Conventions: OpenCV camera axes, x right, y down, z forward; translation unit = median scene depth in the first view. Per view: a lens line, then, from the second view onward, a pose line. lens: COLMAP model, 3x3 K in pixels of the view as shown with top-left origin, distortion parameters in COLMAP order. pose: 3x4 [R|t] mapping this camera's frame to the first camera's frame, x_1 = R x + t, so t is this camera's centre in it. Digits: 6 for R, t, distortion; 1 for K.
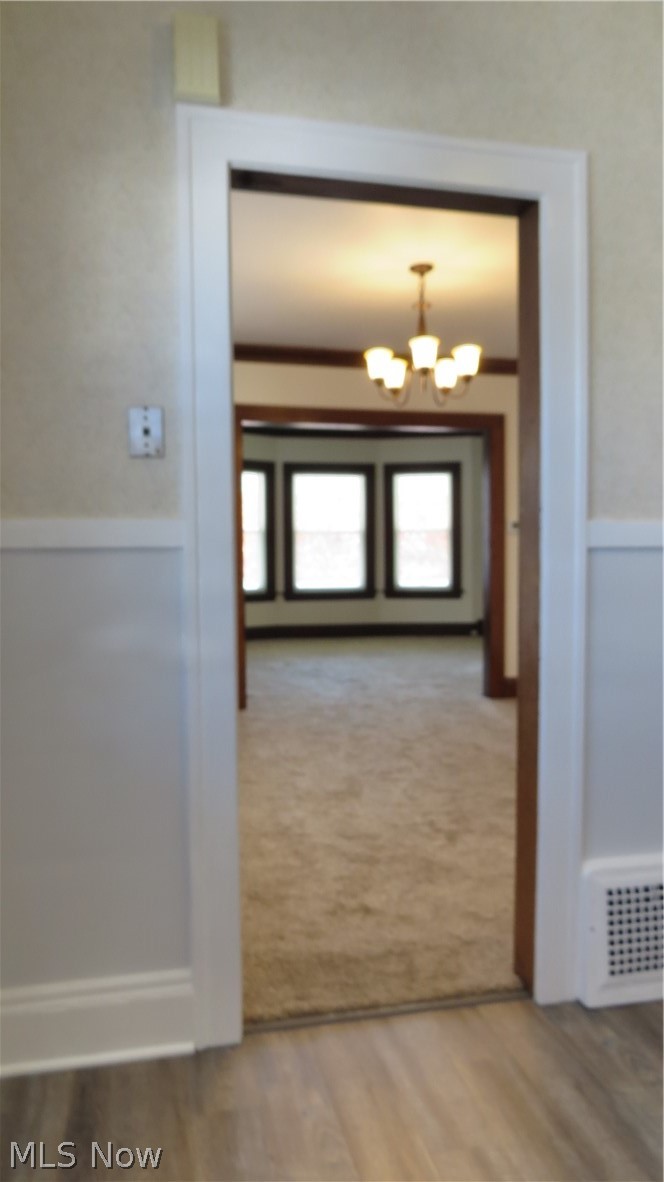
lens RADIAL K [[840.5, 0, 329.4], [0, 840.5, 594.8], [0, 0, 1]] dist [-0.027742, 0.016913]
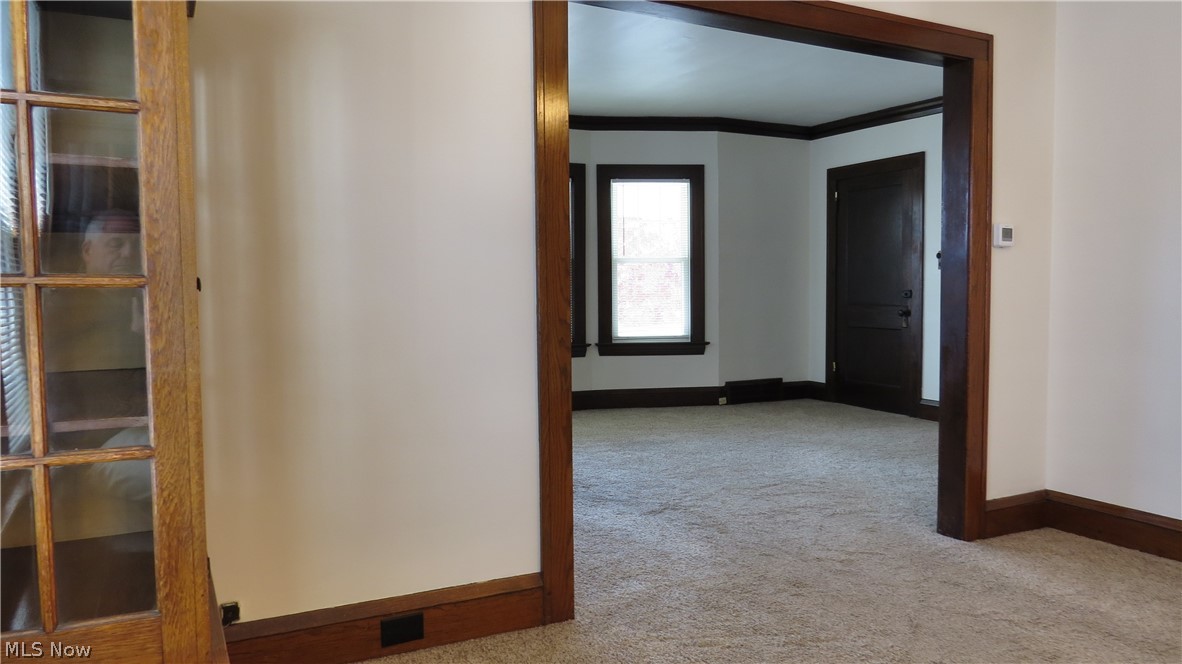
lens RADIAL K [[840.5, 0, 584.3], [0, 840.5, 334.1], [0, 0, 1]] dist [-0.027742, 0.016913]
pose [[0.970070, -0.010643, 0.242591, -0.119375], [0.012696, 0.999896, -0.006901, -0.008724], [-0.242493, 0.009774, 0.970104, 0.319185]]
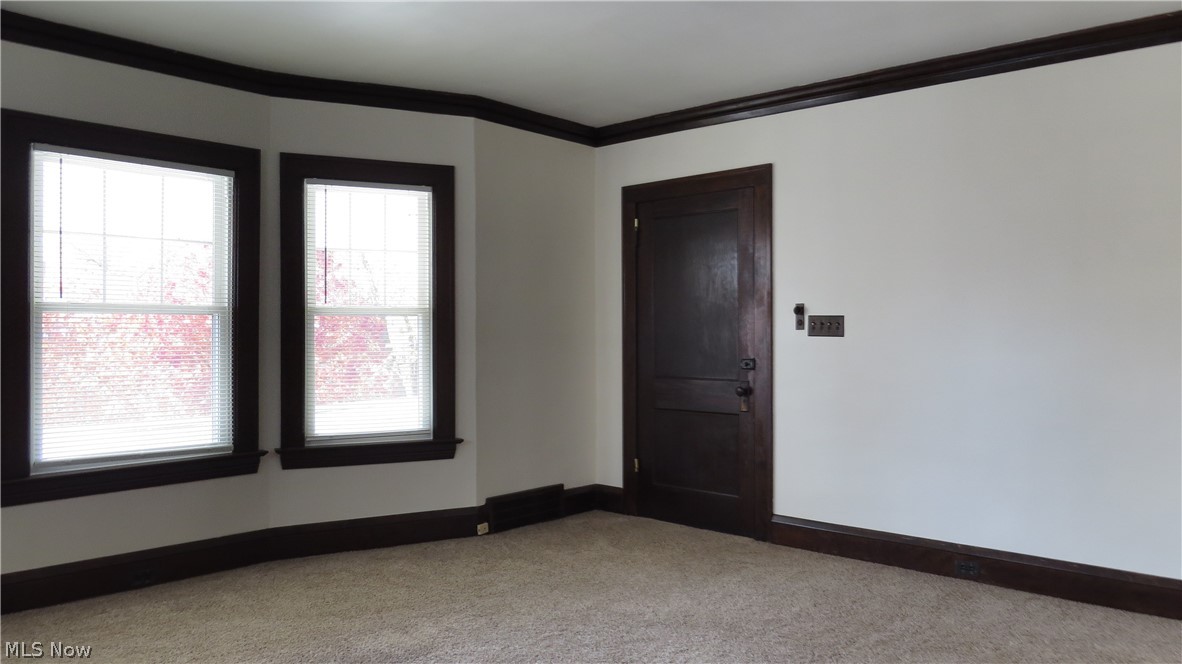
lens RADIAL K [[840.5, 0, 583.7], [0, 840.5, 321.7], [0, 0, 1]] dist [-0.027742, 0.016913]
pose [[0.816573, 0.014076, 0.577070, -0.054759], [0.031419, 0.997137, -0.068780, -0.036089], [-0.576386, 0.074295, 0.813793, 0.571202]]
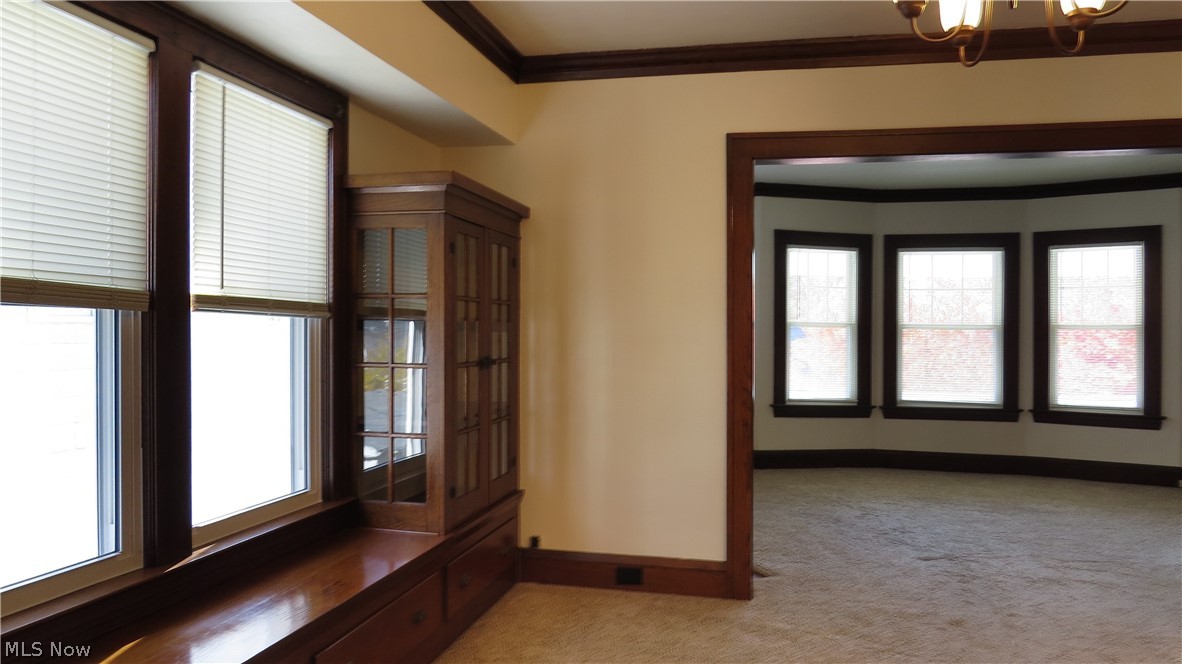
lens RADIAL K [[840.5, 0, 594.0], [0, 840.5, 329.4], [0, 0, 1]] dist [-0.027742, 0.016913]
pose [[0.899049, 0.013981, -0.437624, 0.040421], [-0.043430, 0.997409, -0.057356, -0.016898], [0.435688, 0.070572, 0.897327, 0.203119]]
